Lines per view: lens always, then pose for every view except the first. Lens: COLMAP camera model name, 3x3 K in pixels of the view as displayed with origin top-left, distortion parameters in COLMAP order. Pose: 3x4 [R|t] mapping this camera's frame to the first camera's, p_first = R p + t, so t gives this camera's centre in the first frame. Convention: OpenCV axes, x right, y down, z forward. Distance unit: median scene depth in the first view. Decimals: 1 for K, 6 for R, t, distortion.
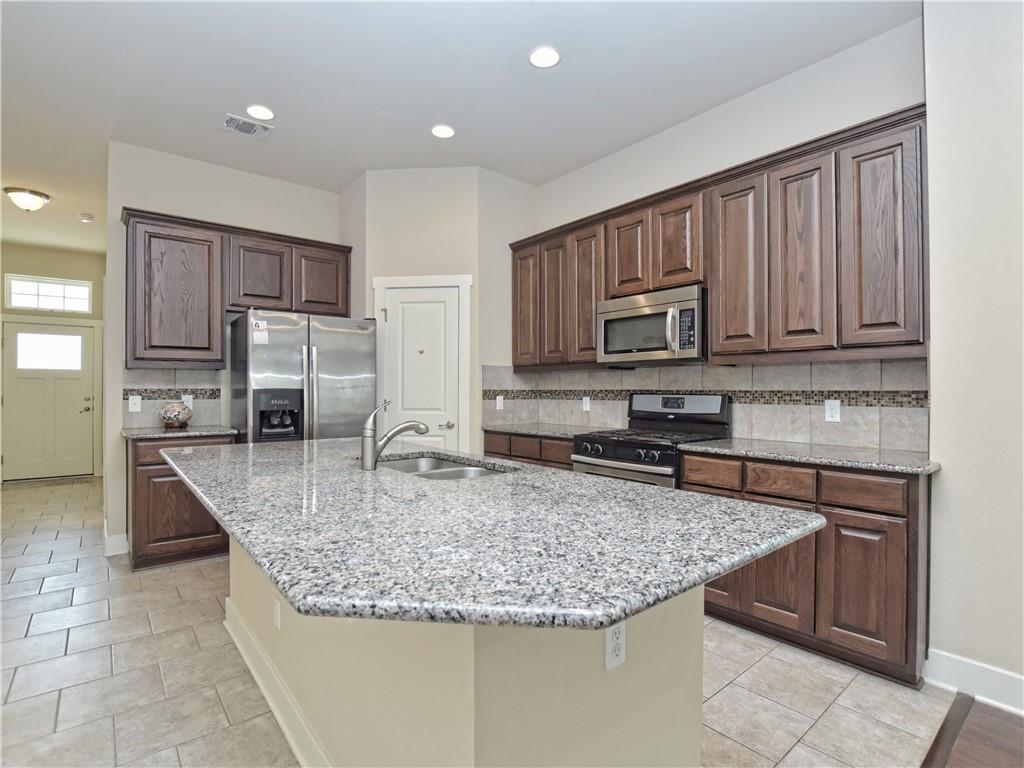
lens RADIAL K [[508.3, 0, 516.4], [0, 508.3, 388.8], [0, 0, 1]] dist [-0.030404, 0.000942]
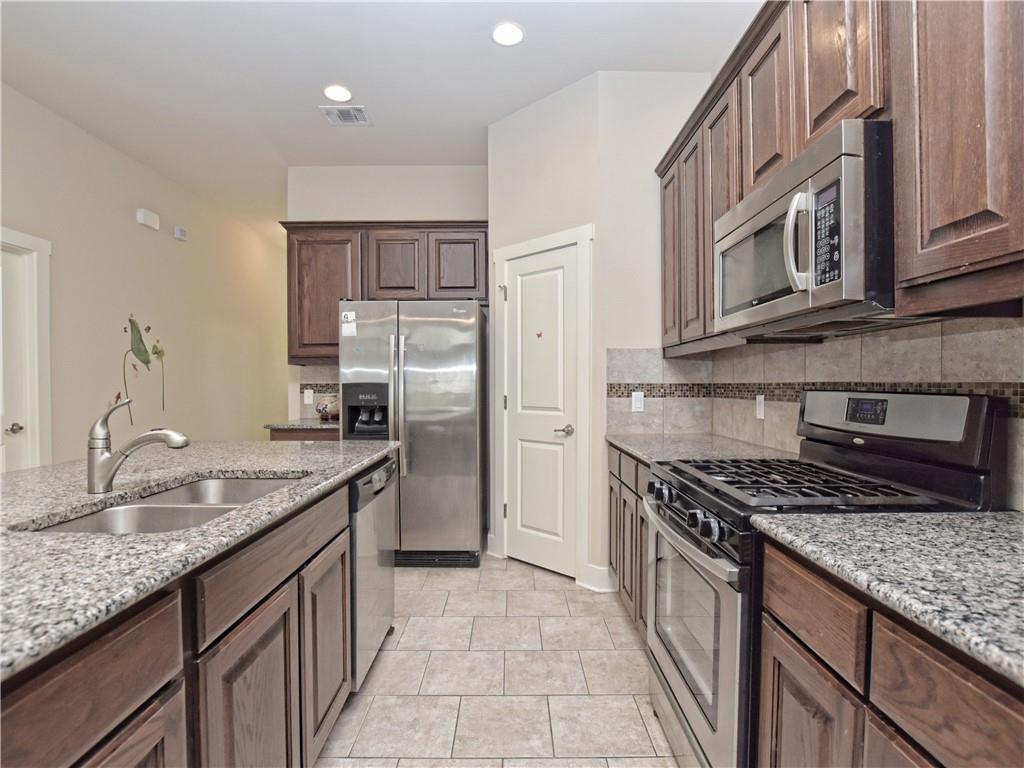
lens RADIAL K [[508.3, 0, 516.4], [0, 508.3, 388.8], [0, 0, 1]] dist [-0.030404, 0.000942]
pose [[0.776240, 0.003296, -0.630428, 0.317264], [0.004185, 0.999937, 0.010380, 0.002045], [0.630423, -0.010696, 0.776178, 0.416746]]
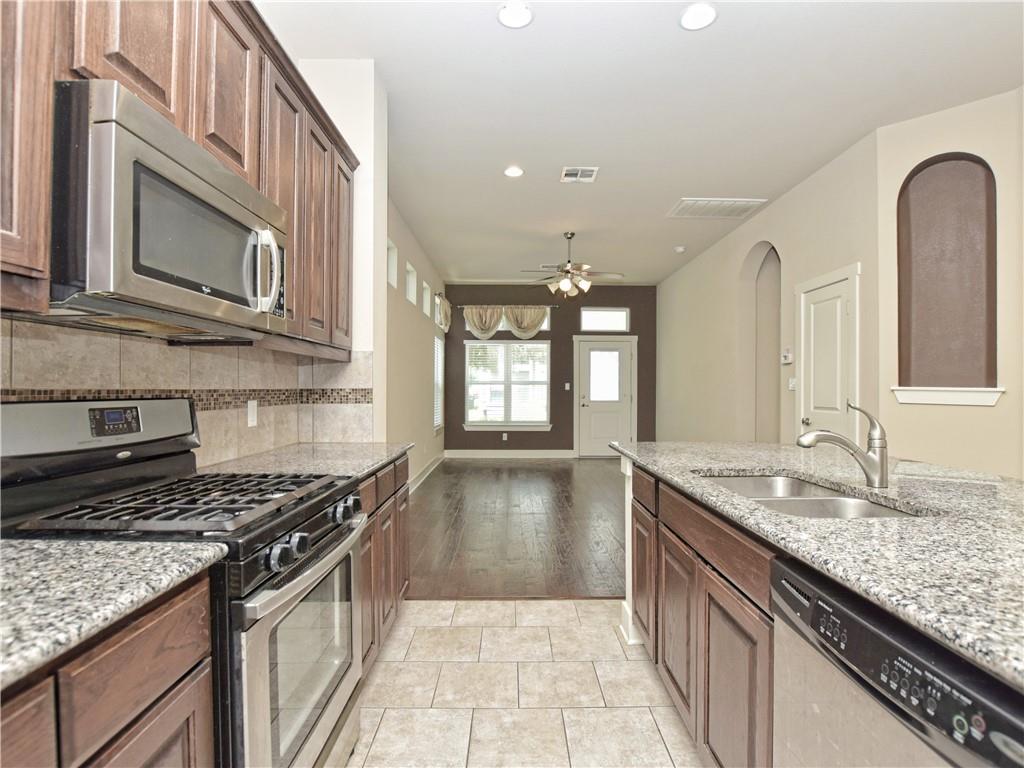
lens RADIAL K [[508.3, 0, 516.4], [0, 508.3, 388.8], [0, 0, 1]] dist [-0.030404, 0.000942]
pose [[-0.776220, -0.002586, 0.630457, -0.176446], [-0.003600, 0.999993, -0.000330, 0.000999], [-0.630452, -0.002526, -0.776224, 1.010007]]
